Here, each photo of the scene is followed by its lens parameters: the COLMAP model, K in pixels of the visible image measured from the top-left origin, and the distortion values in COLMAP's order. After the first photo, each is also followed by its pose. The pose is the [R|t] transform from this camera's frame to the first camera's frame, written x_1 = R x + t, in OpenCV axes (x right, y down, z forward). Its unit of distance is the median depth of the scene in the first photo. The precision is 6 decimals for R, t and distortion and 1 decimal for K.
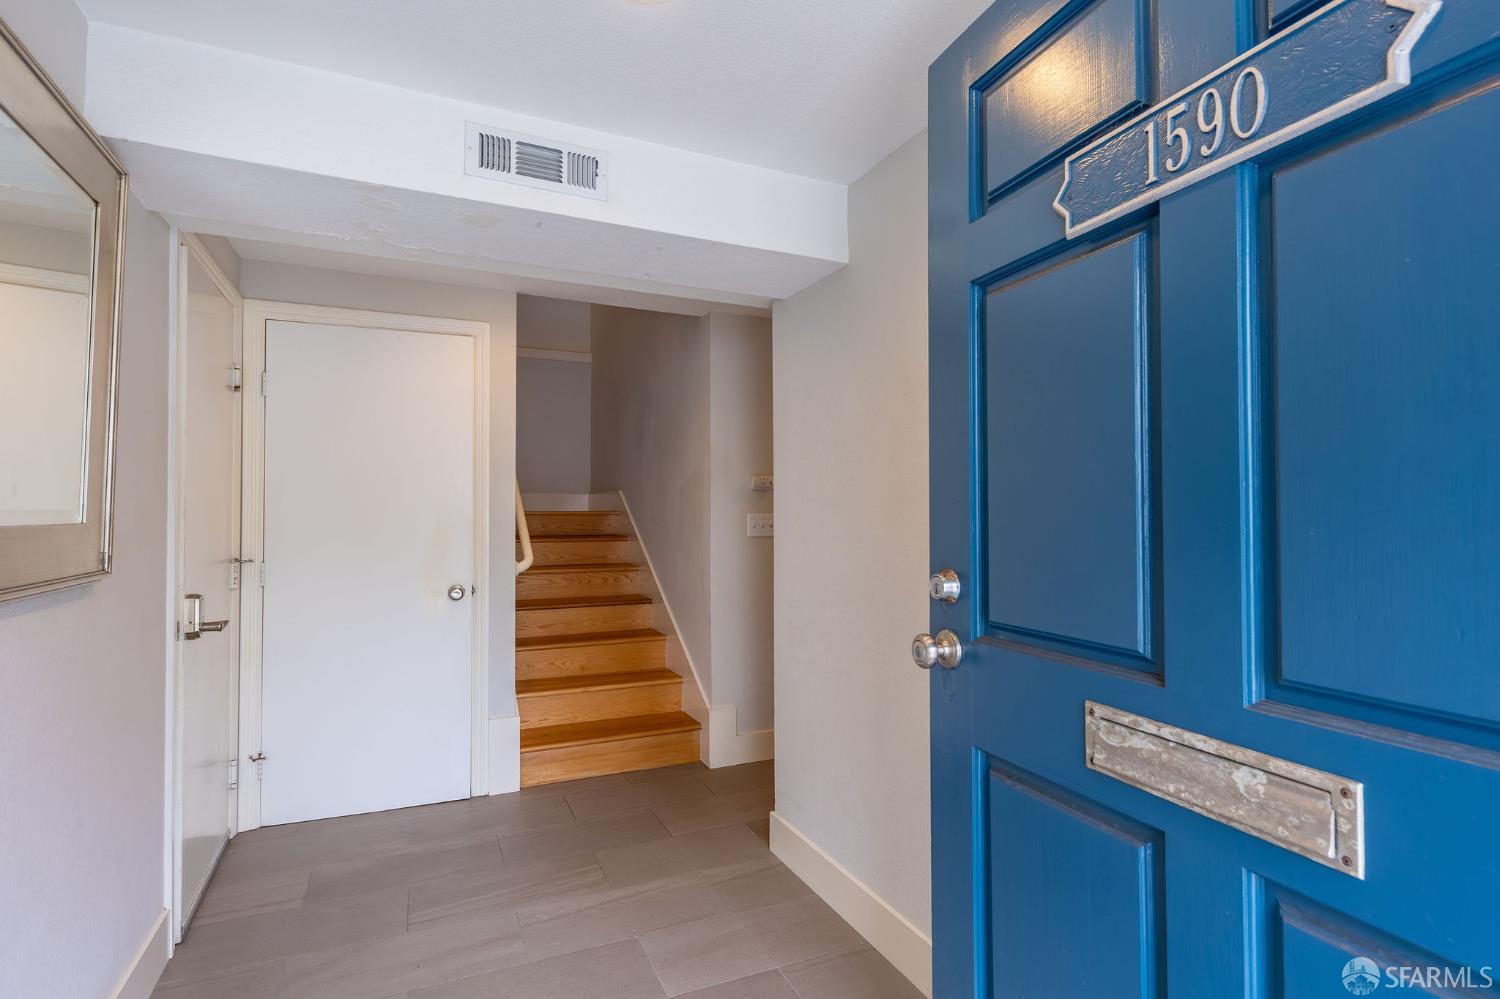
lens RADIAL K [[719.7, 0, 750.0], [0, 719.7, 499.5], [0, 0, 1]] dist [0.008857, -0.008651]
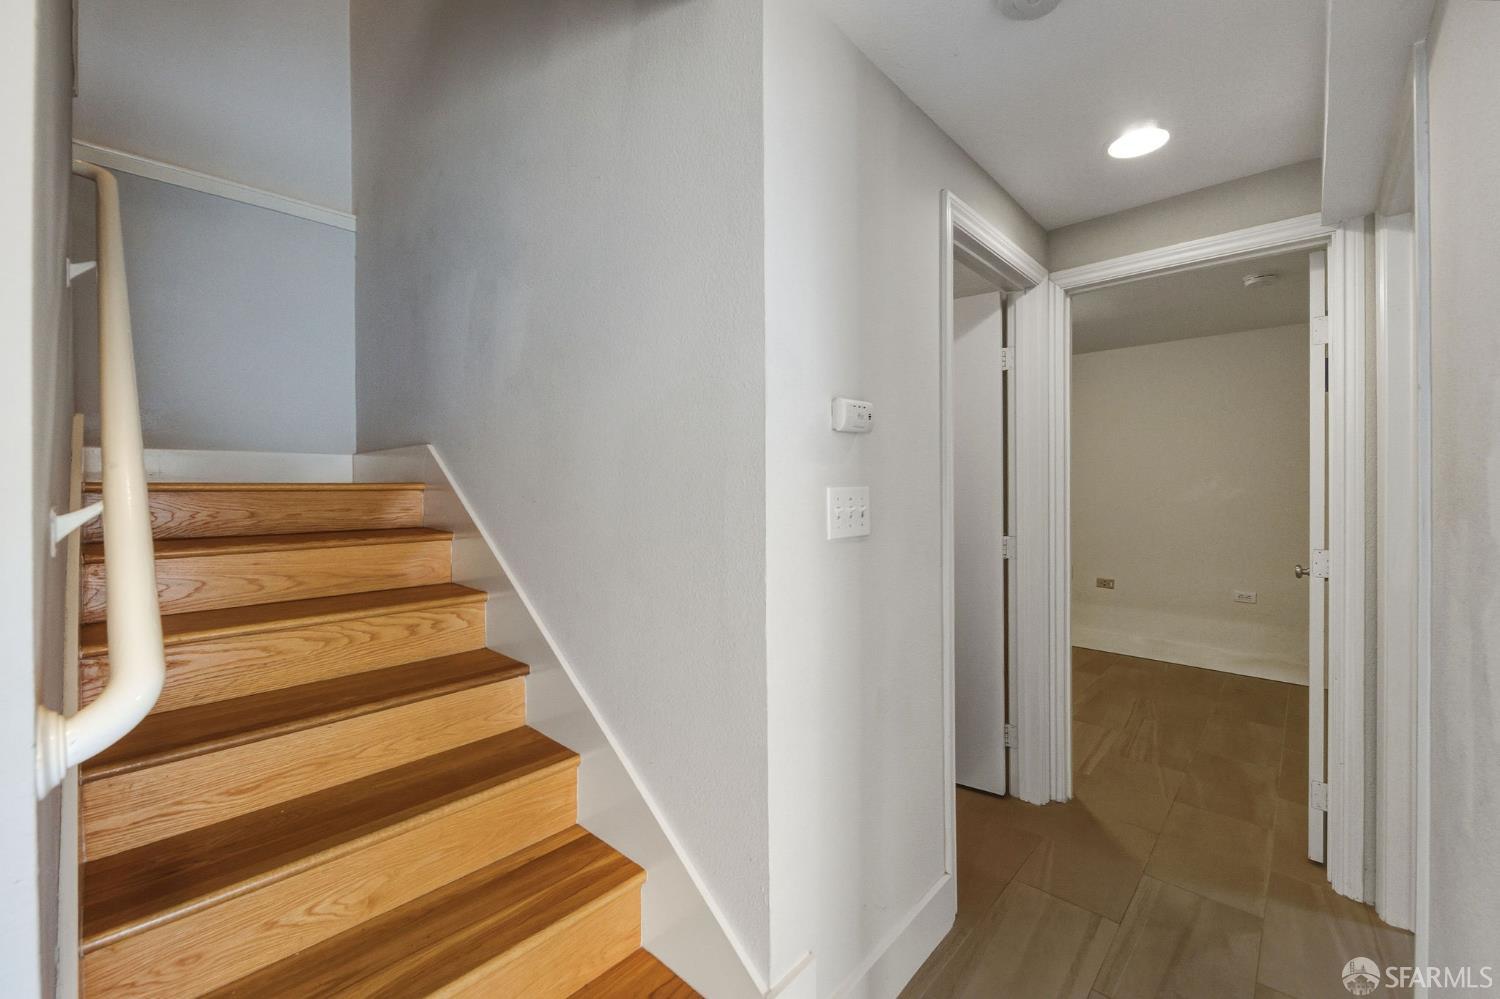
lens RADIAL K [[613.2, 0, 752.8], [0, 613.2, 491.9], [0, 0, 1]] dist [0.008676, -0.000100]
pose [[0.924965, 0.000315, 0.380053, -0.159398], [-0.008632, 0.999759, 0.020178, 0.013327], [-0.379955, -0.021944, 0.924745, 0.588048]]
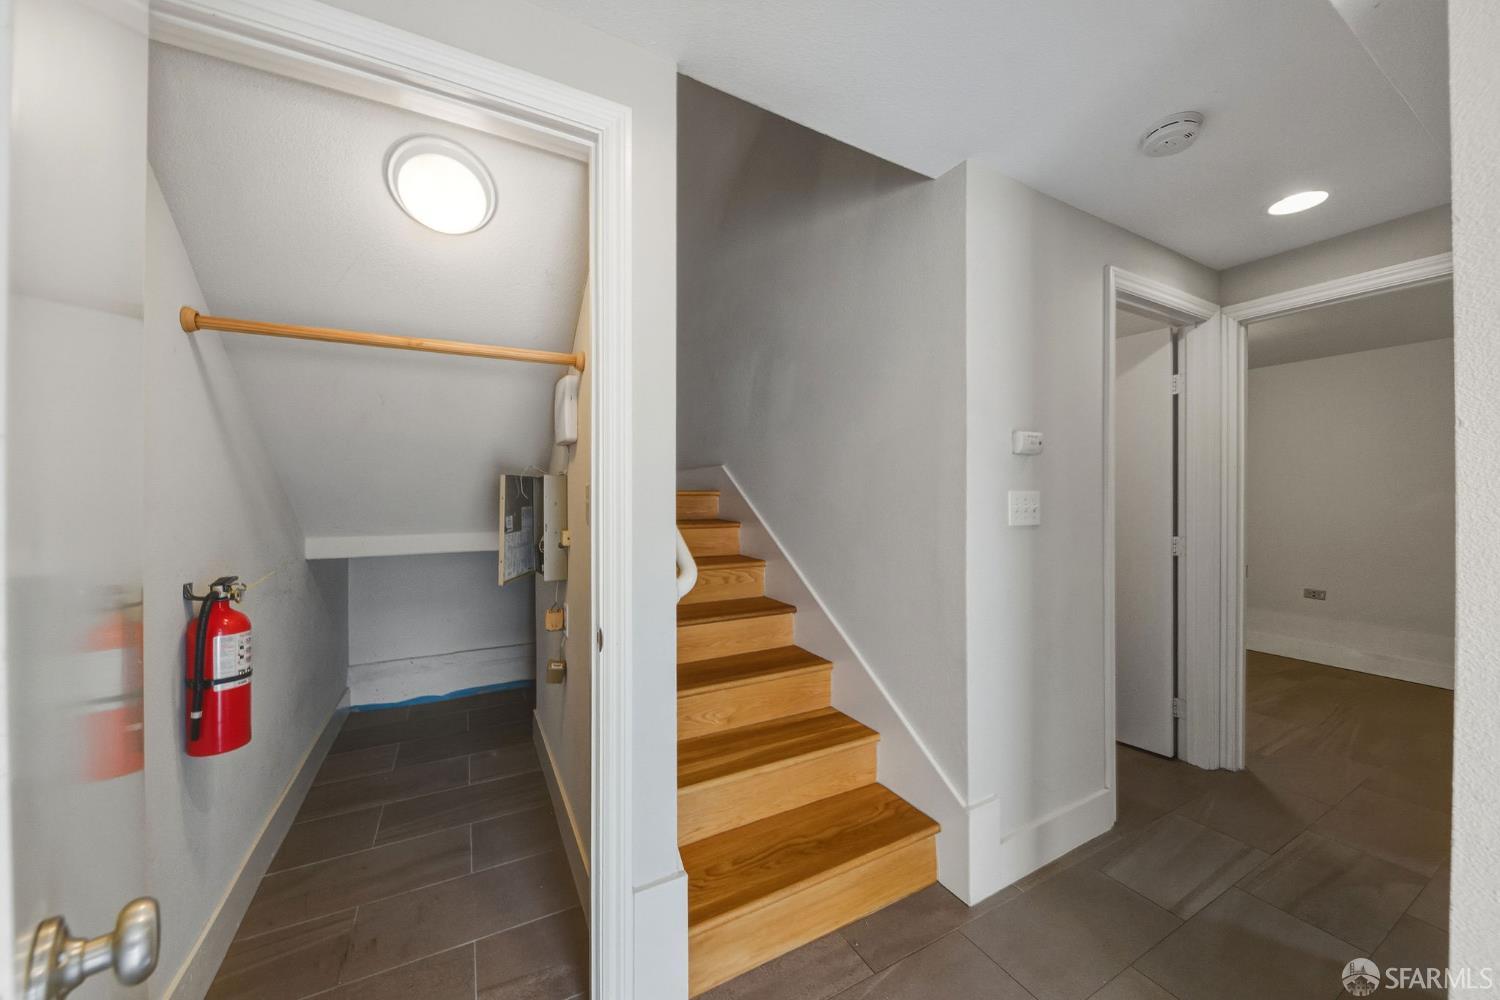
lens RADIAL K [[532.0, 0, 750.0], [0, 532.0, 500.0], [0, 0, 1]] dist [-0.000320, -0.000097]
pose [[0.997983, 0.007094, 0.063085, -0.227597], [-0.008376, 0.999763, 0.020071, 0.016973], [-0.062928, -0.020559, 0.997806, 0.470300]]
